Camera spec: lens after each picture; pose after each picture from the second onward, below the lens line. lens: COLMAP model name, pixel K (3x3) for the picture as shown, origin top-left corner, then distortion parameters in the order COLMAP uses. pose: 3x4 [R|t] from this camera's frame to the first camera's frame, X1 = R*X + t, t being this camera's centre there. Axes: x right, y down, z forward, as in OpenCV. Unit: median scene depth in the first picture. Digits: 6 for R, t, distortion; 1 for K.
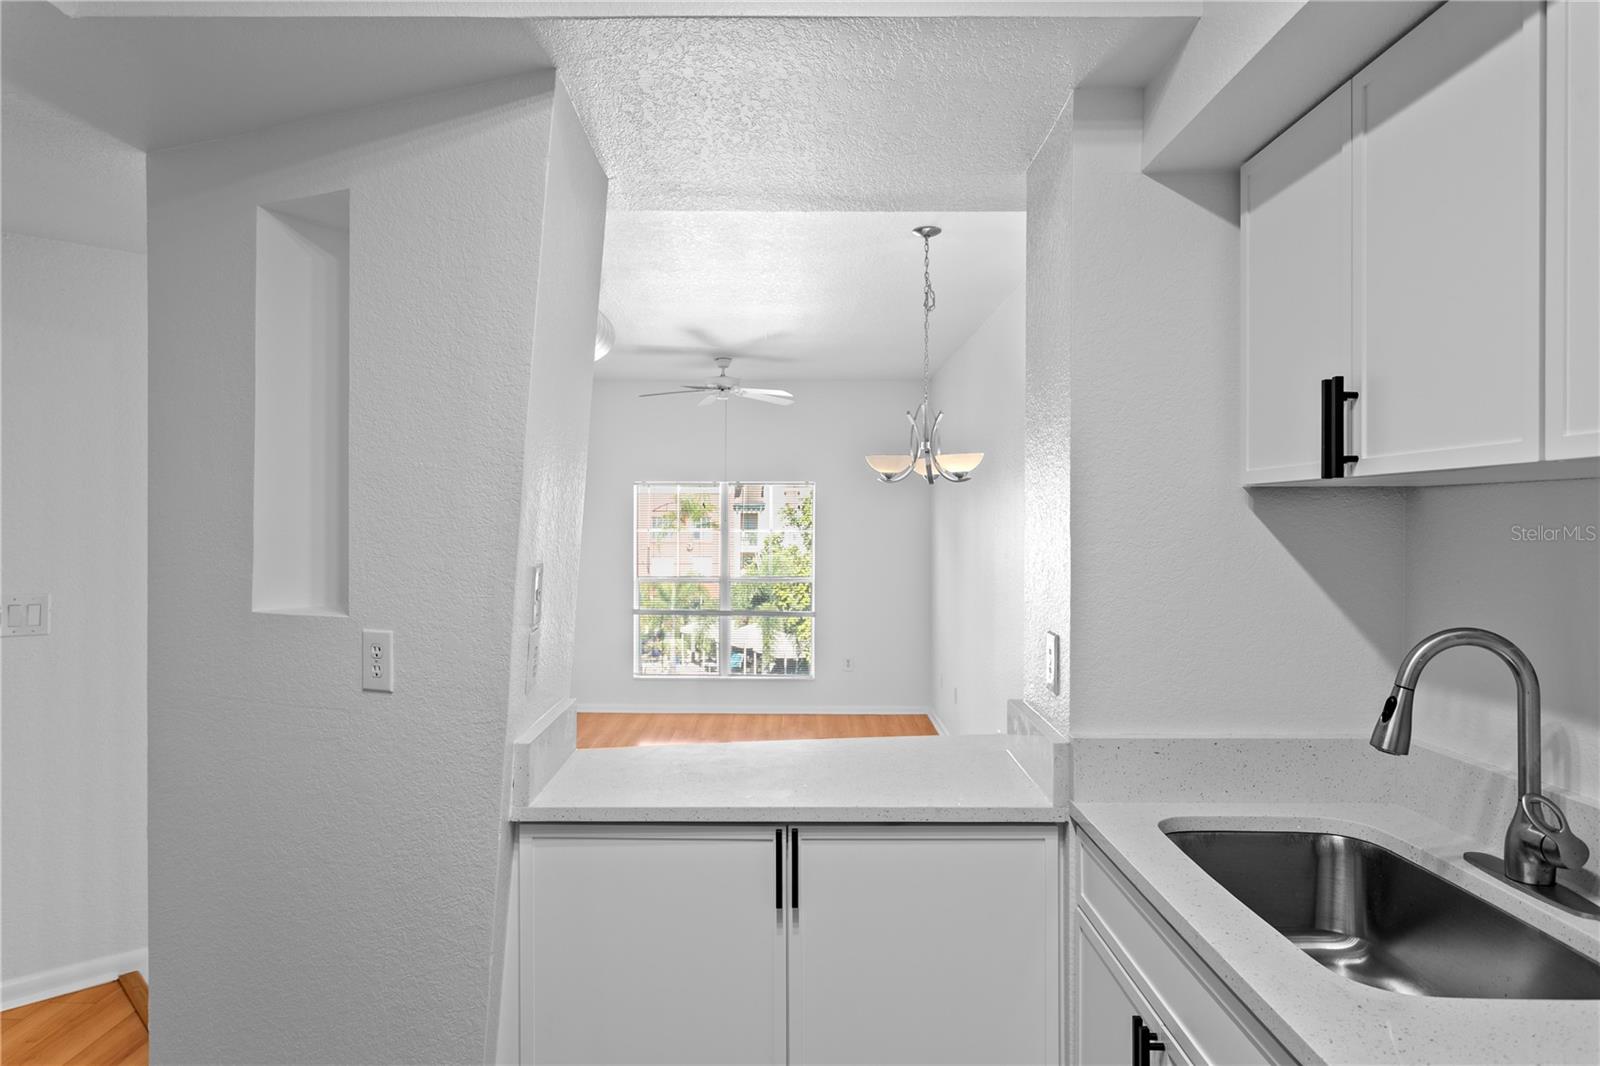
lens RADIAL K [[1008.5, 0, 789.3], [0, 1008.5, 523.9], [0, 0, 1]] dist [0.005974, 0.000075]
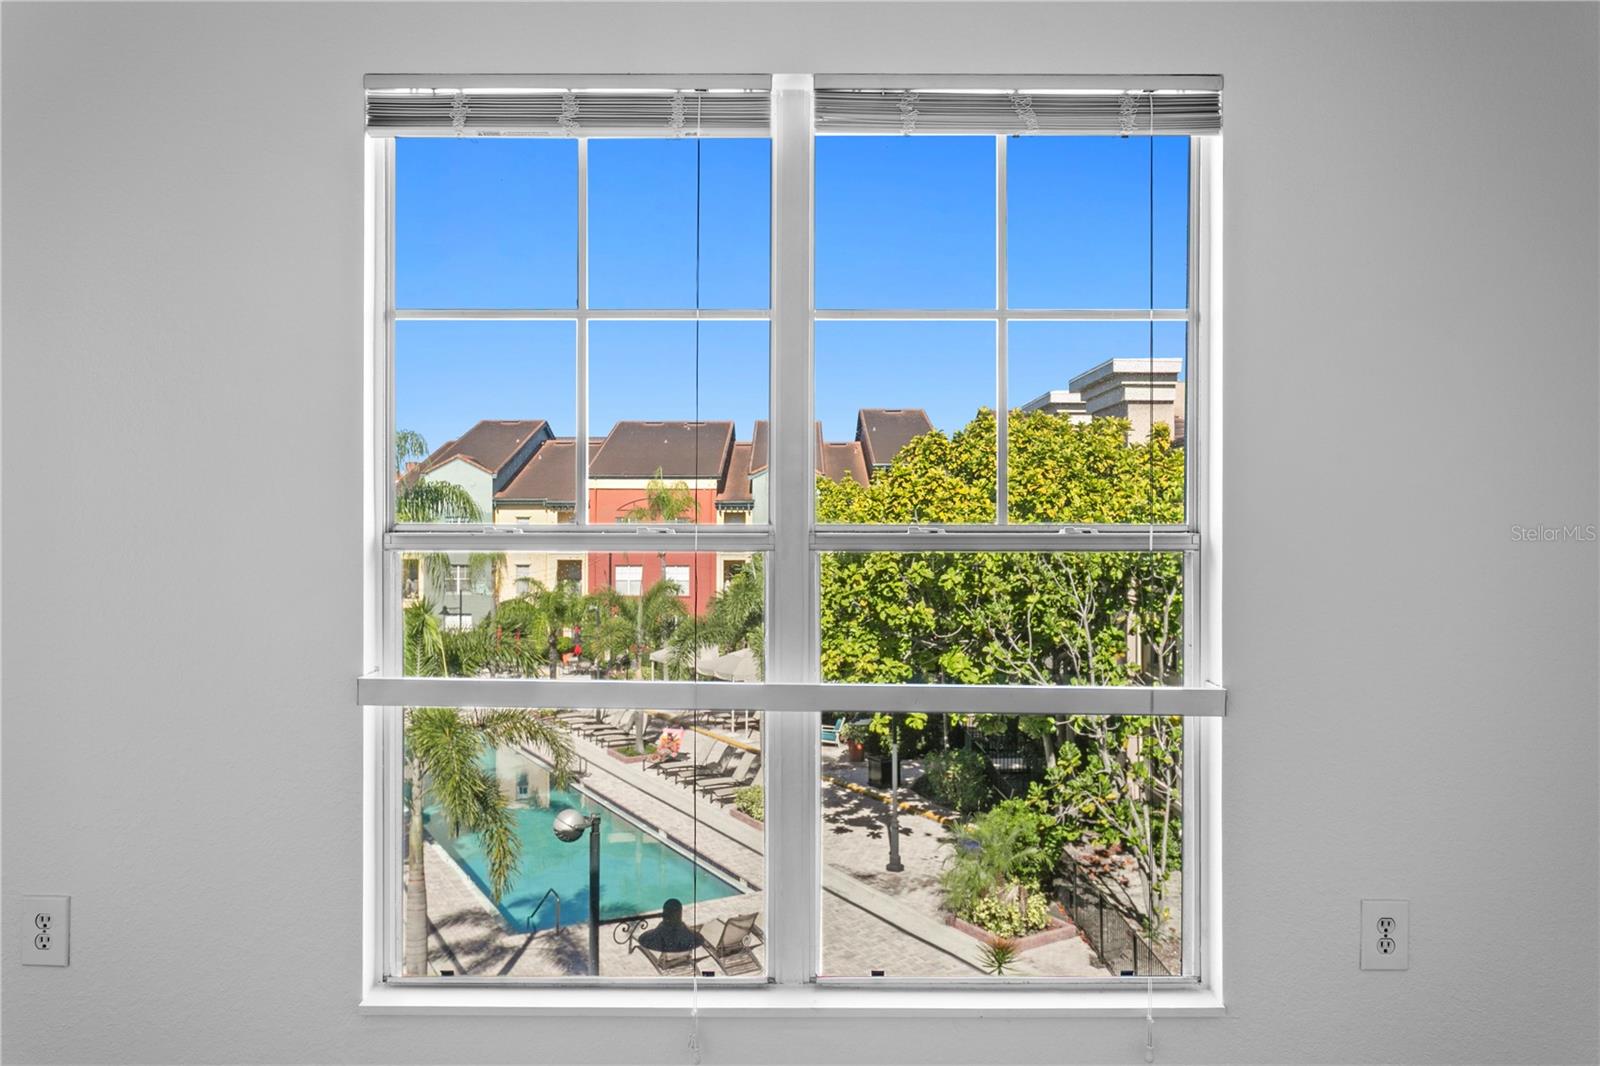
lens RADIAL K [[1094.4, 0, 786.5], [0, 1094.4, 532.6], [0, 0, 1]] dist [-0.020715, 0.009791]
pose [[0.999904, -0.001549, 0.013760, -0.014611], [0.001580, 0.999996, -0.002282, 0.011591], [-0.013757, 0.002304, 0.999903, 0.163436]]
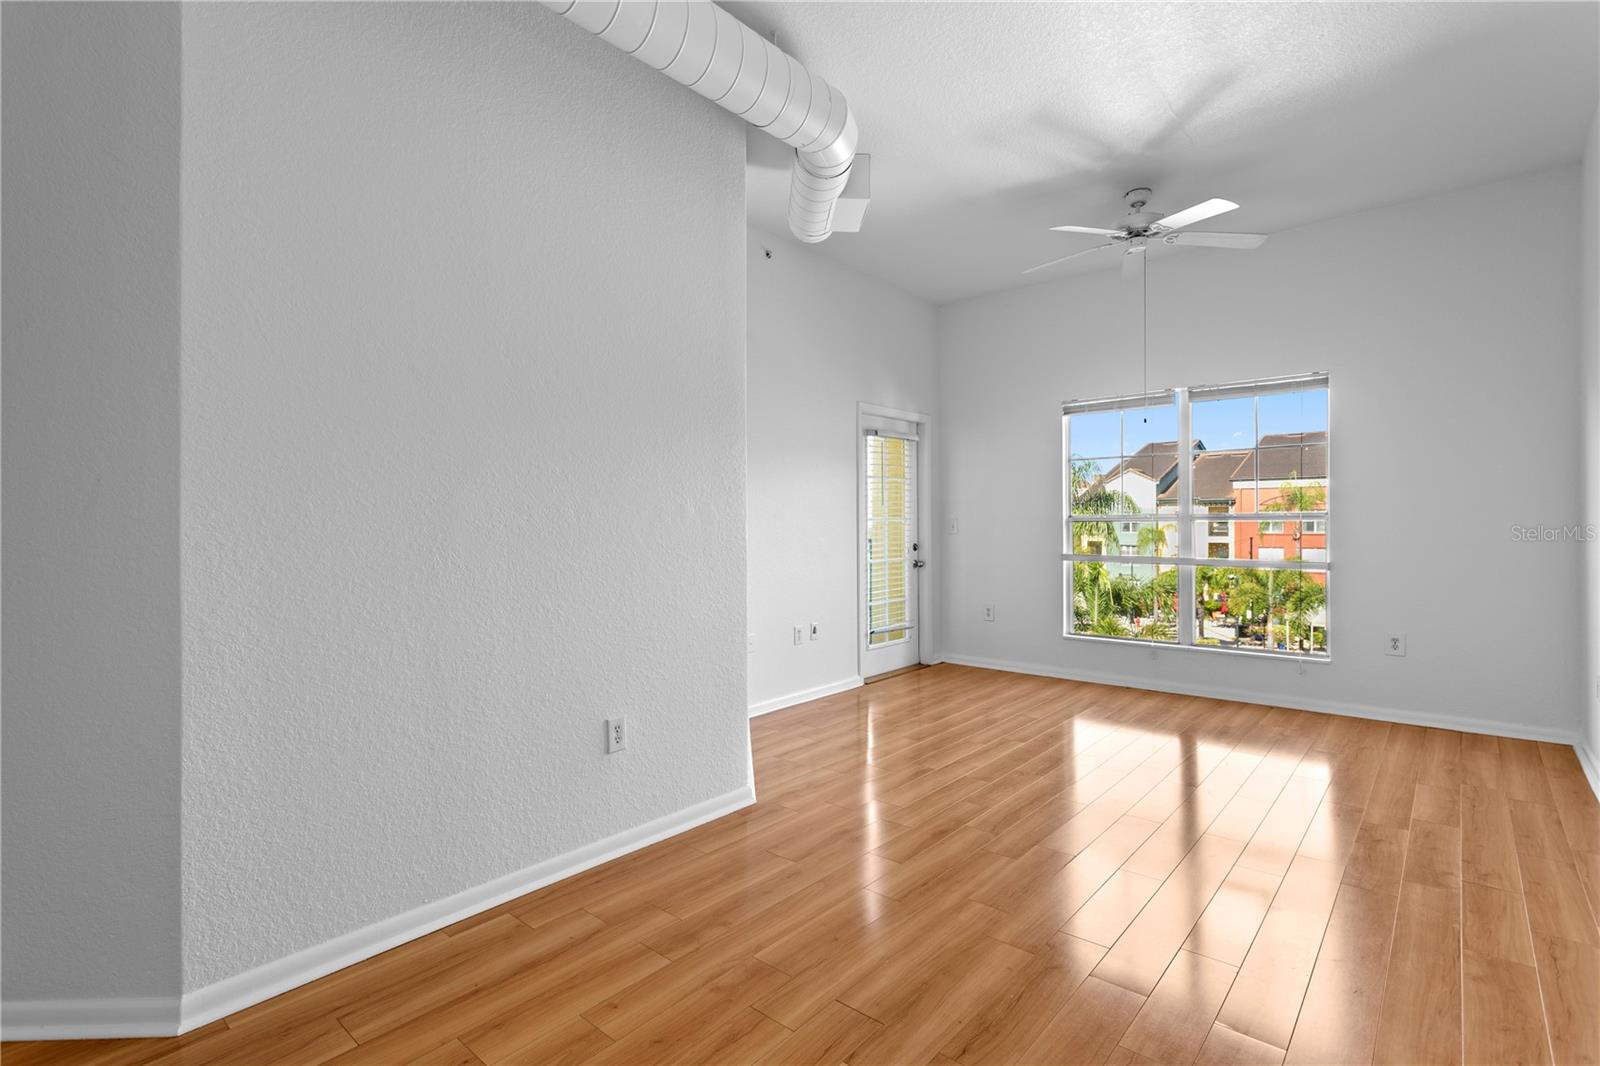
lens RADIAL K [[769.7, 0, 775.0], [0, 769.7, 526.4], [0, 0, 1]] dist [-0.000804, 0.004043]
pose [[0.754428, -0.006649, -0.656349, 0.017734], [0.006669, 0.999975, -0.002464, 0.013042], [0.656349, -0.002519, 0.754453, 0.077032]]
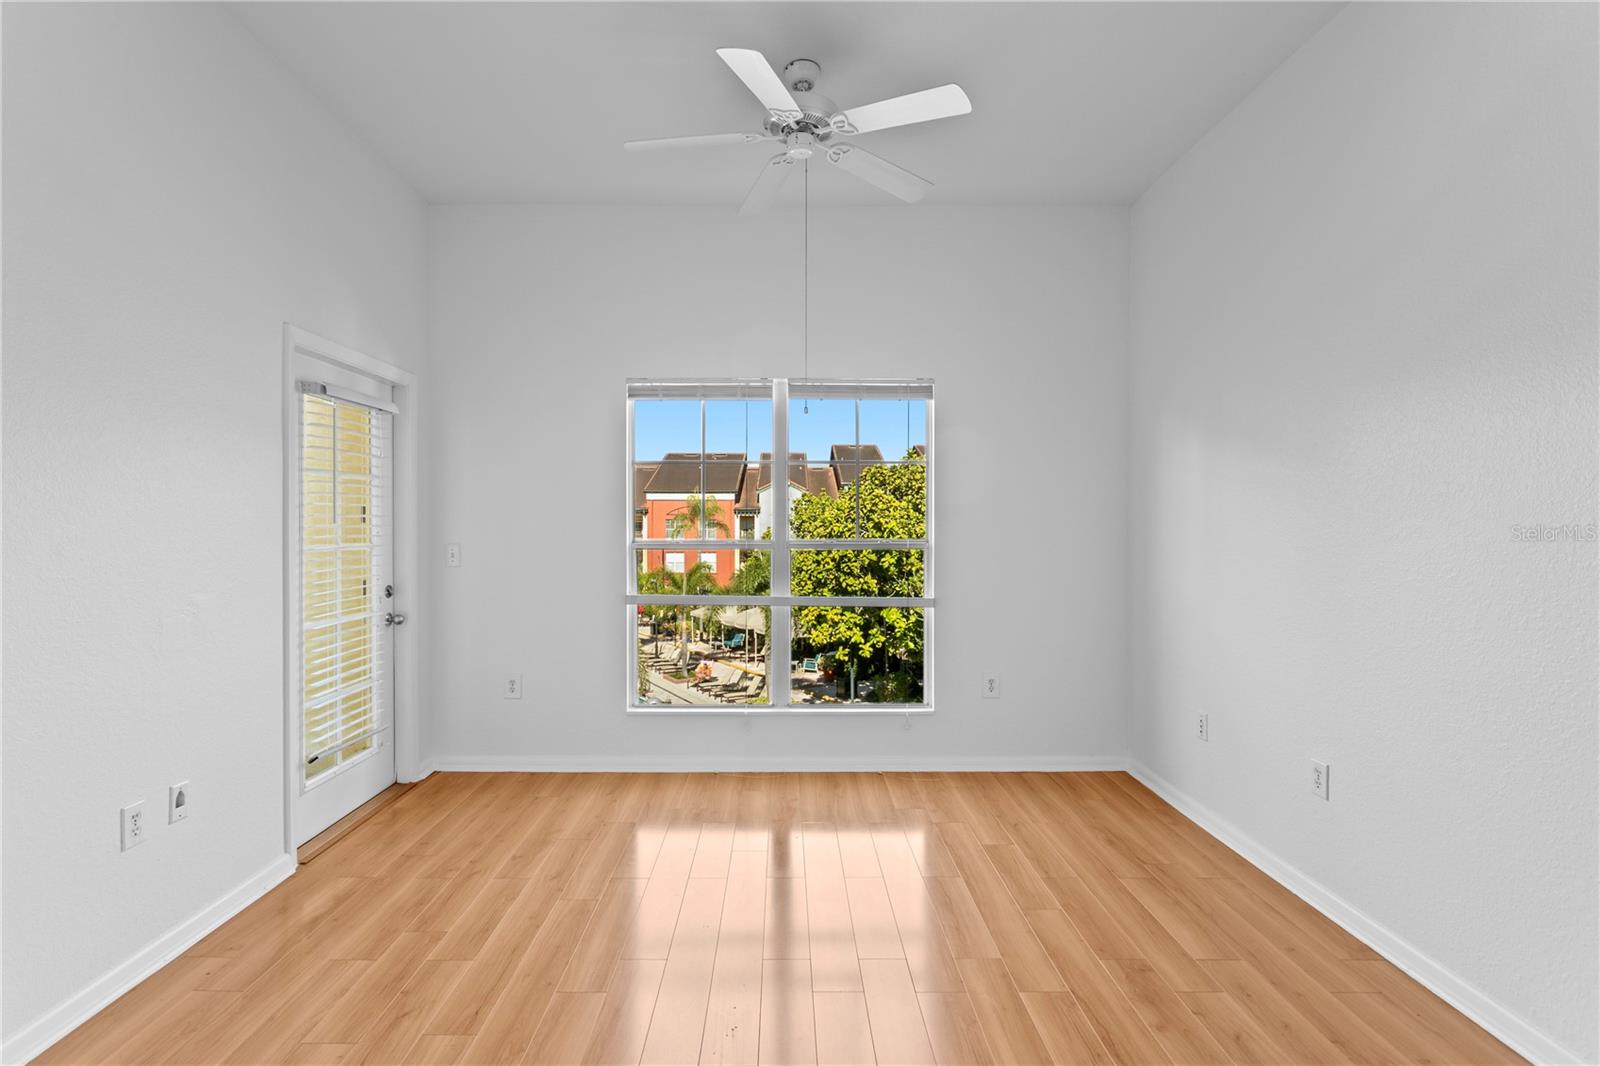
lens RADIAL K [[769.7, 0, 790.9], [0, 769.7, 534.9], [0, 0, 1]] dist [-0.000804, 0.004043]
pose [[0.999697, -0.003136, 0.024402, -0.014683], [0.002996, 0.999979, 0.005775, 0.009967], [-0.024420, -0.005700, 0.999686, 0.116304]]
